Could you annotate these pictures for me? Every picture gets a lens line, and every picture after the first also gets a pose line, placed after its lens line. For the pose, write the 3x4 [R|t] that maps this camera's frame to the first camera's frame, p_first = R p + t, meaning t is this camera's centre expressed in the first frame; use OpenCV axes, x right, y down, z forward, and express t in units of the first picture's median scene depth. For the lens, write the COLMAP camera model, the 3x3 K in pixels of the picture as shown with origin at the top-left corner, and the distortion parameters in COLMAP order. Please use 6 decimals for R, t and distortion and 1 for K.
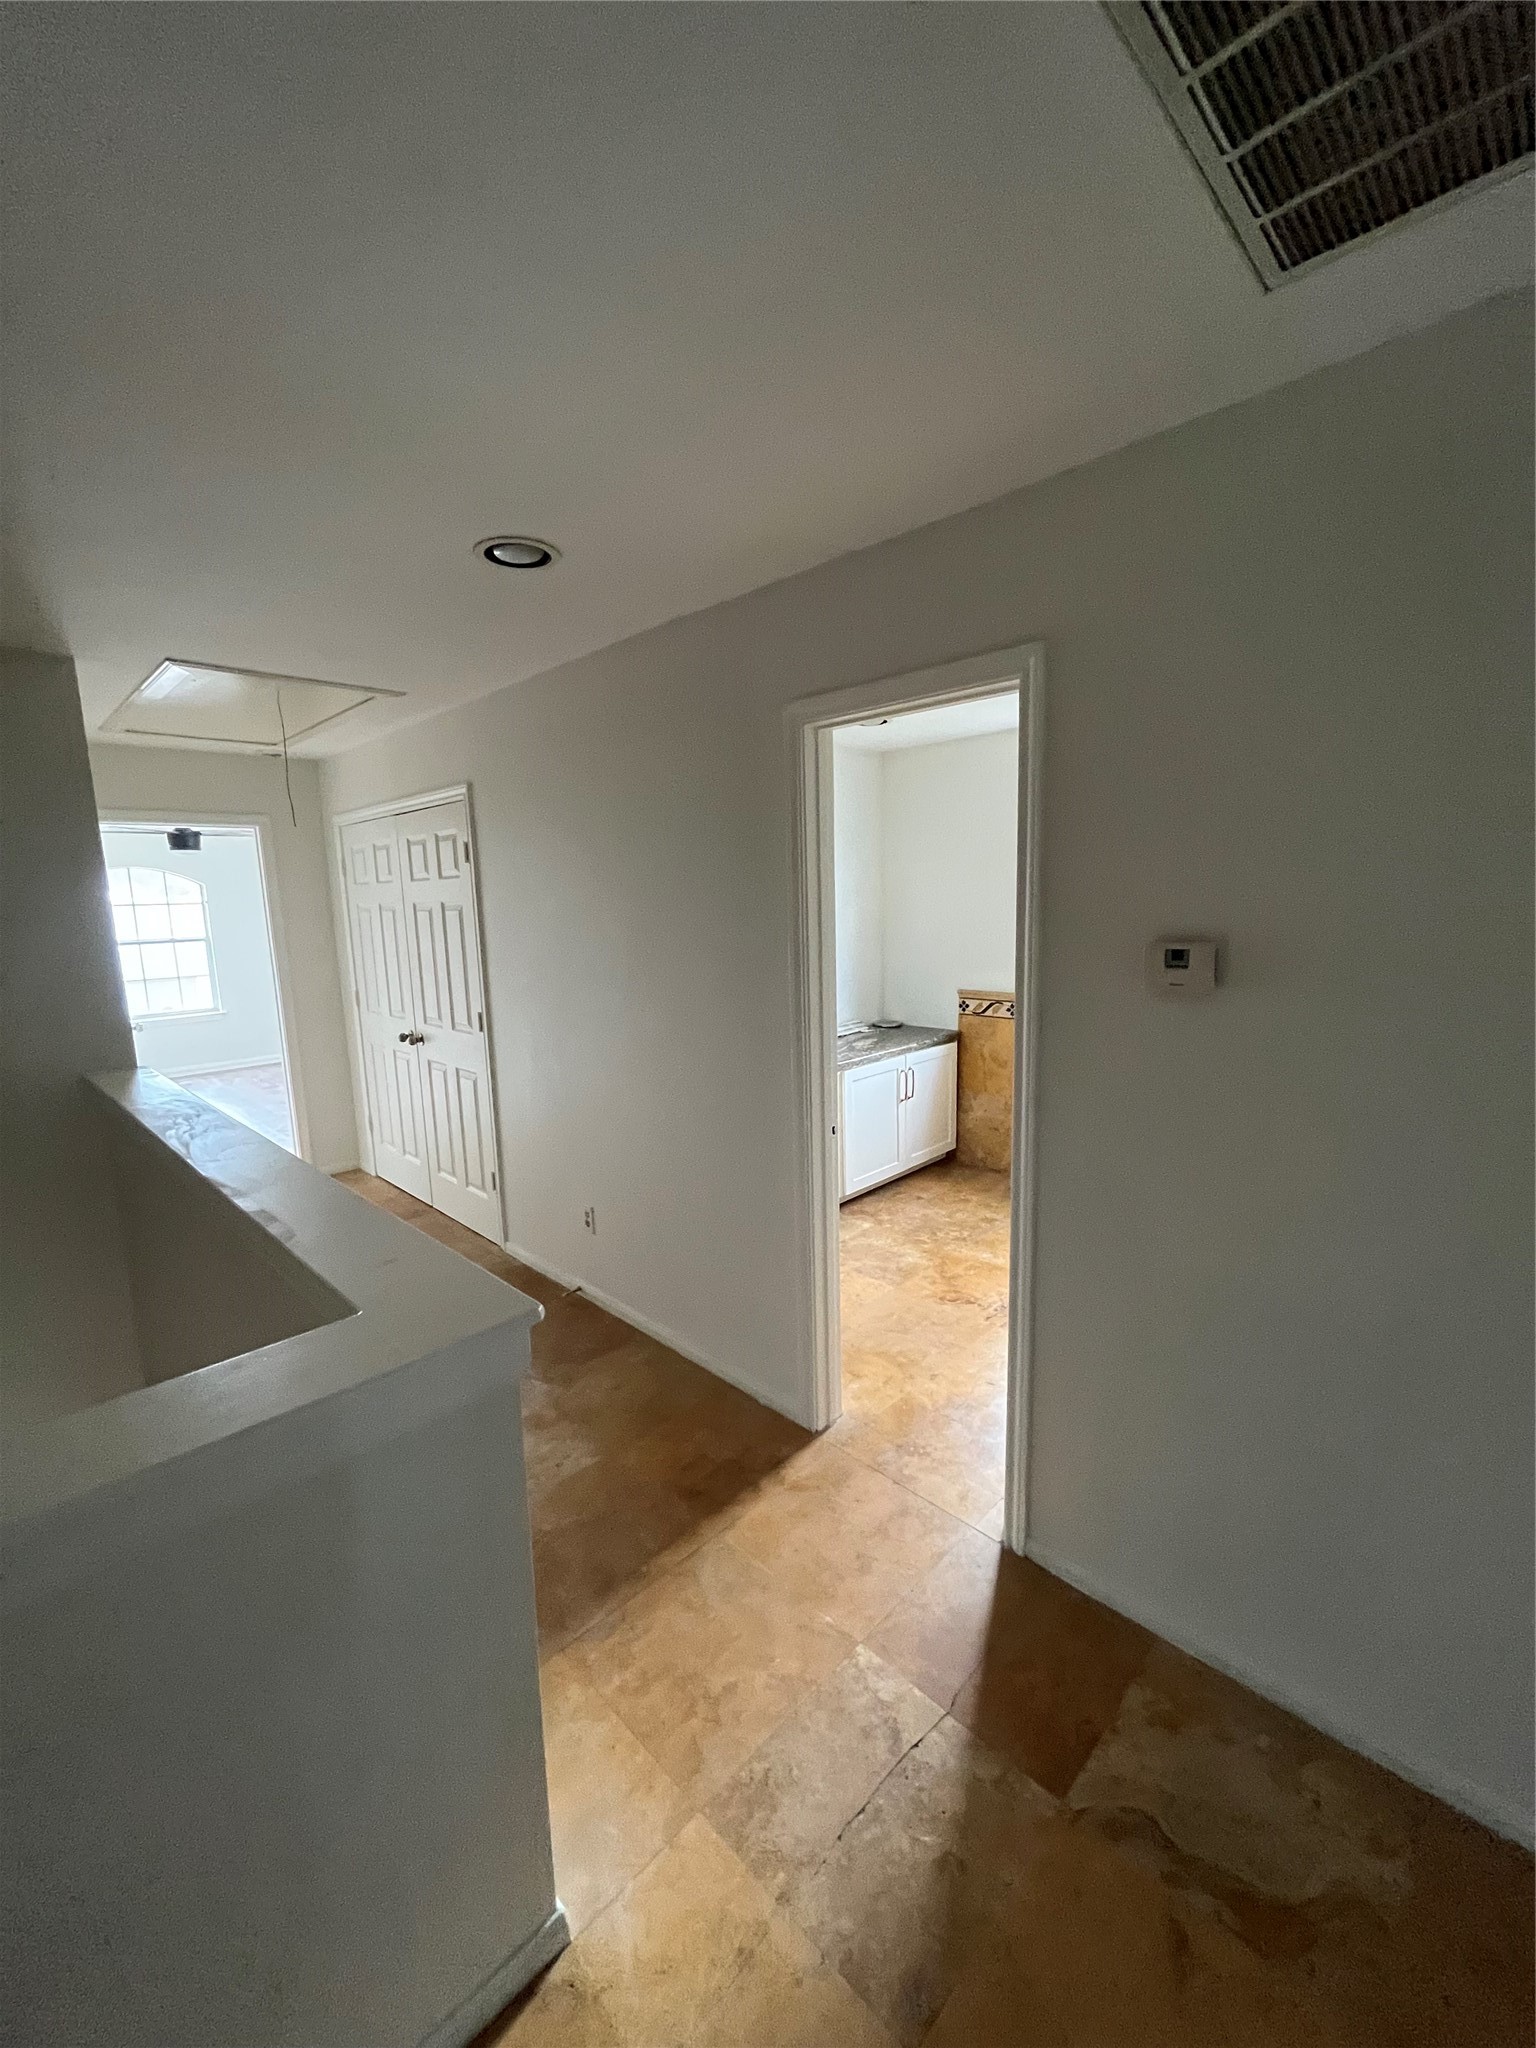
lens RADIAL K [[824.9, 0, 762.4], [0, 824.9, 1031.2], [0, 0, 1]] dist [-0.003523, 0.000586]
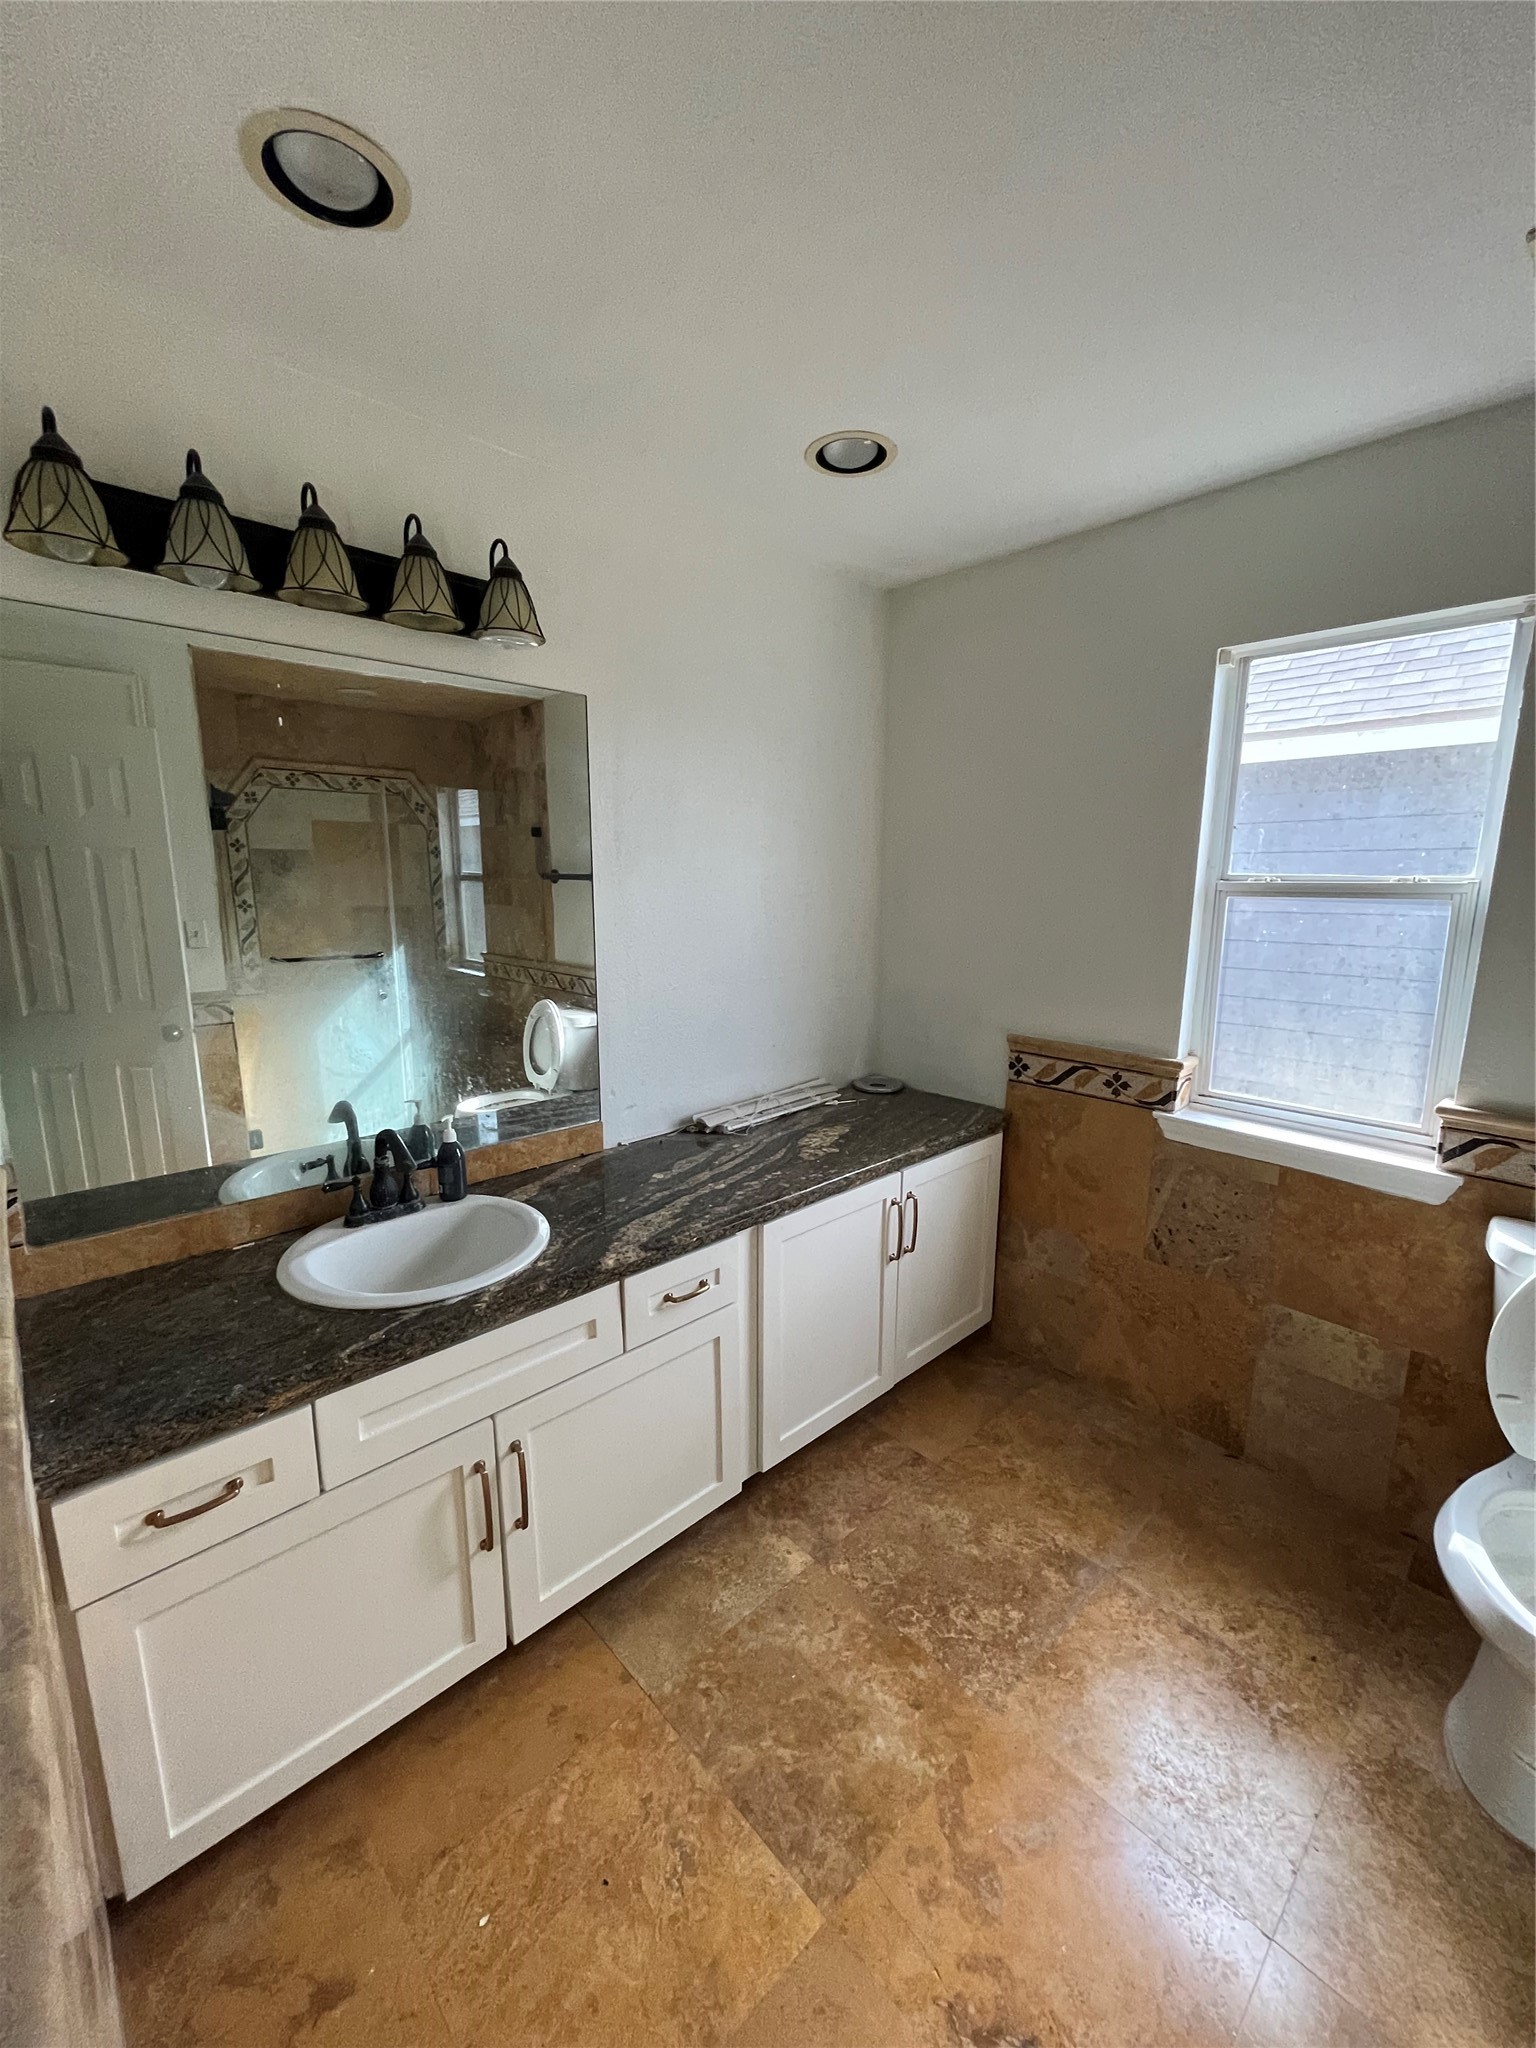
lens RADIAL K [[824.9, 0, 767.8], [0, 824.9, 1030.4], [0, 0, 1]] dist [-0.003523, 0.000586]
pose [[0.999170, 0.035419, -0.020134, 0.109480], [-0.034863, 0.999019, 0.027294, -0.073953], [0.021080, -0.026570, 0.999425, 0.550199]]
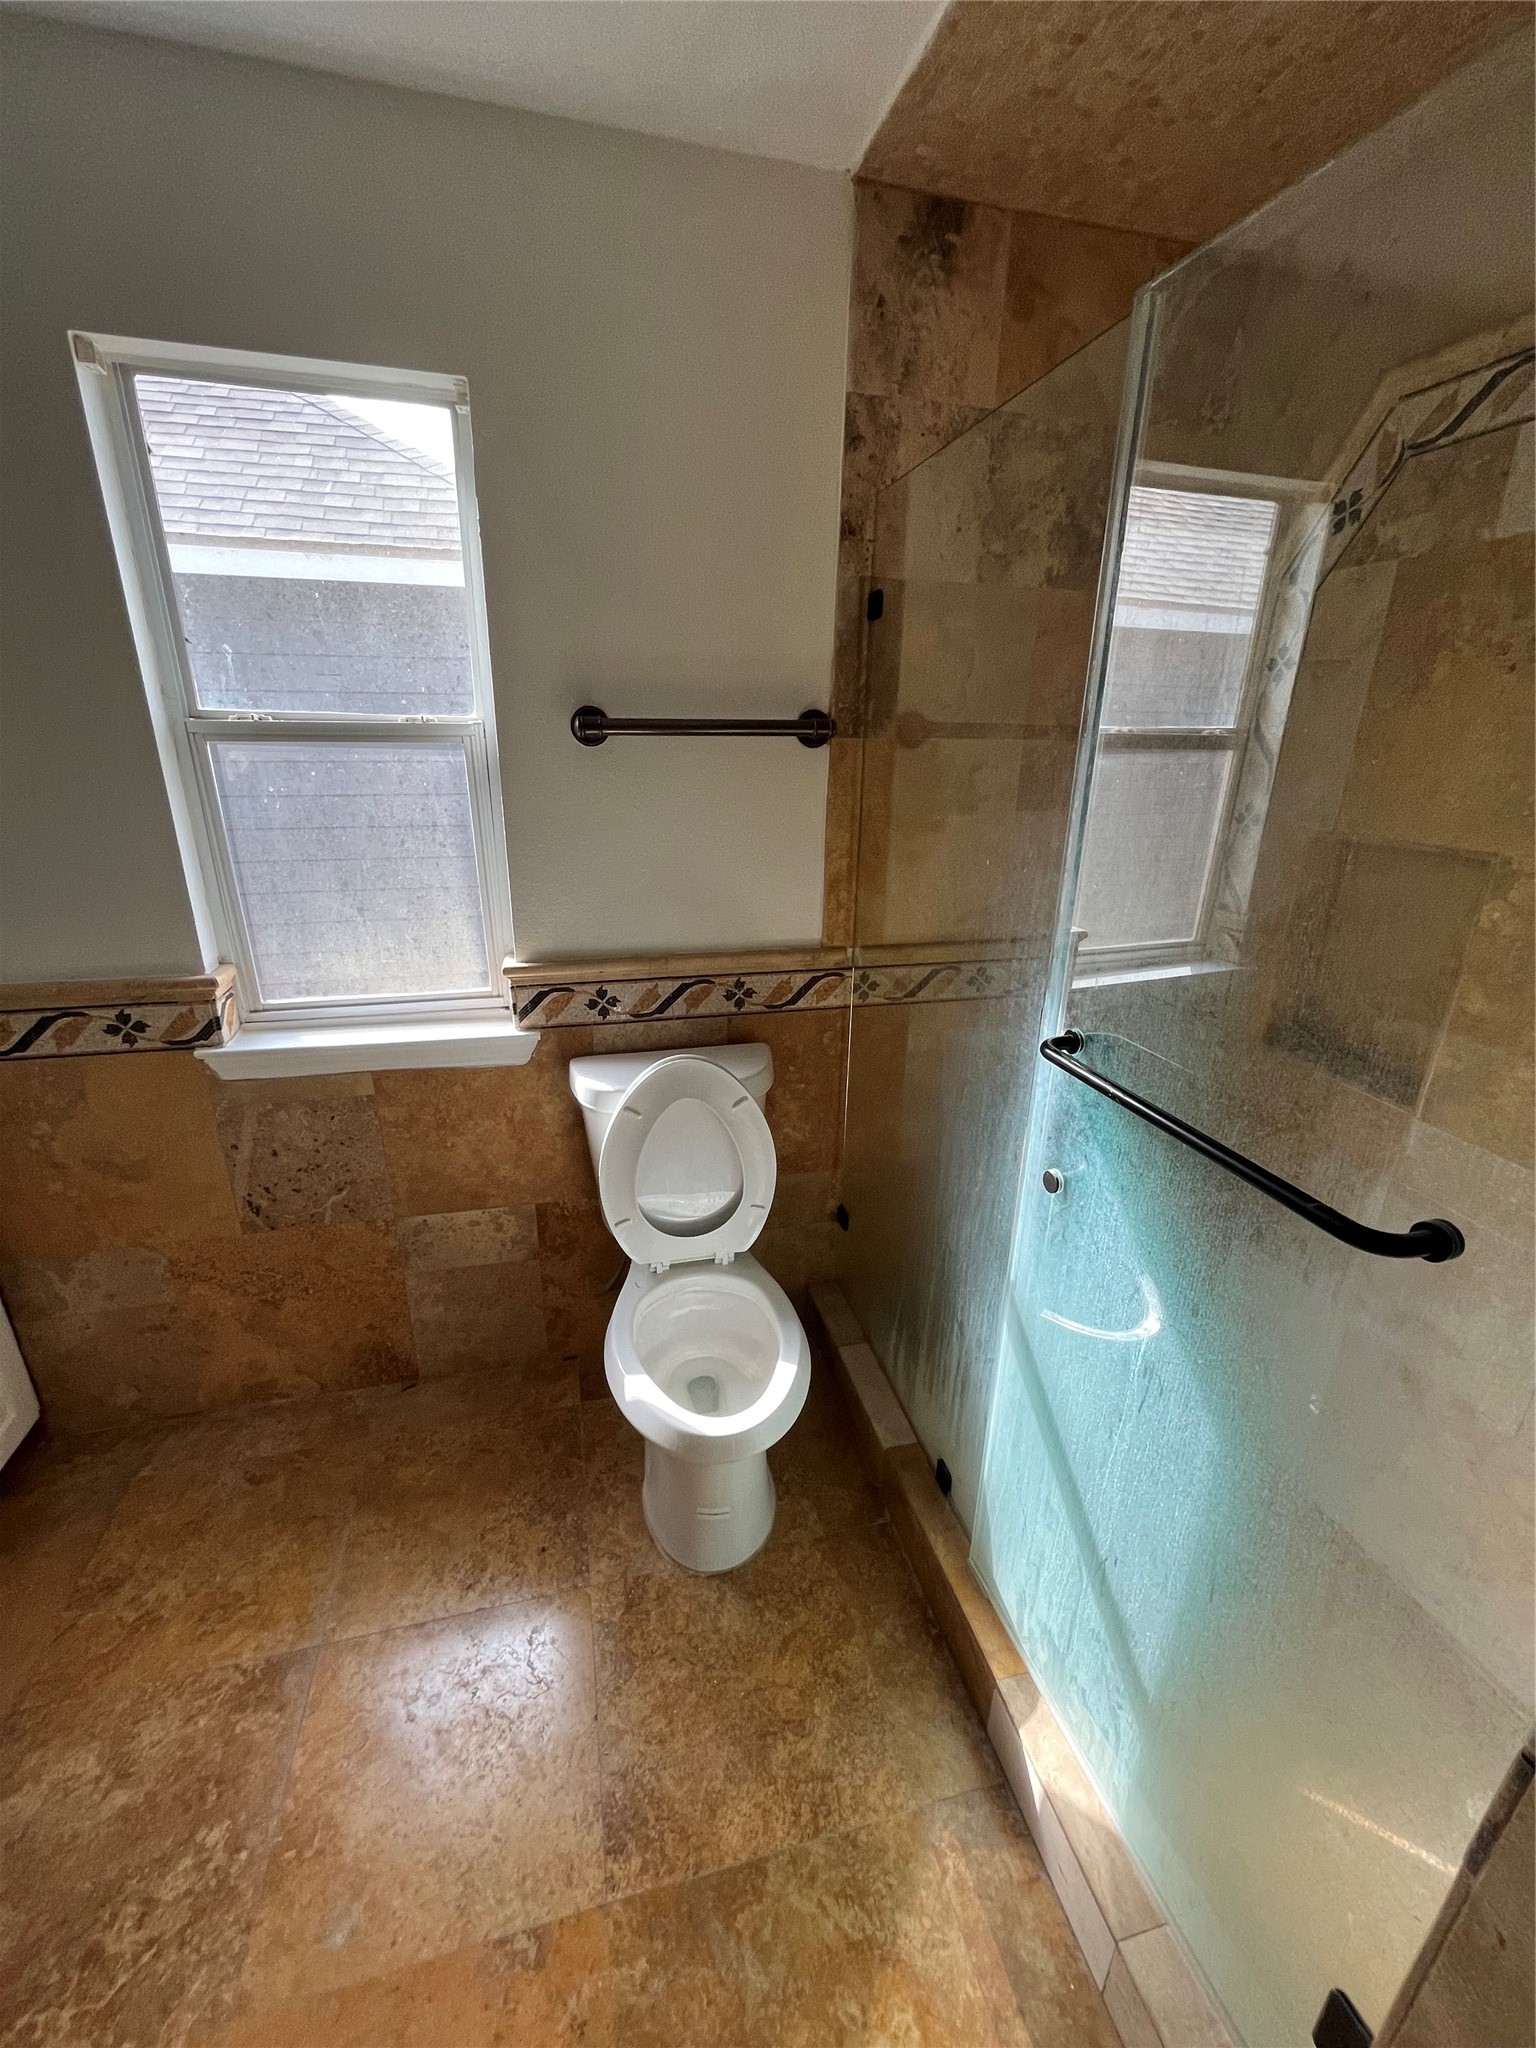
lens RADIAL K [[824.9, 0, 765.3], [0, 824.9, 1028.8], [0, 0, 1]] dist [-0.003523, 0.000586]
pose [[0.505666, -0.257285, 0.823472, 0.172254], [0.107173, 0.965836, 0.235954, -0.088967], [-0.856047, -0.031060, 0.515965, 0.663321]]
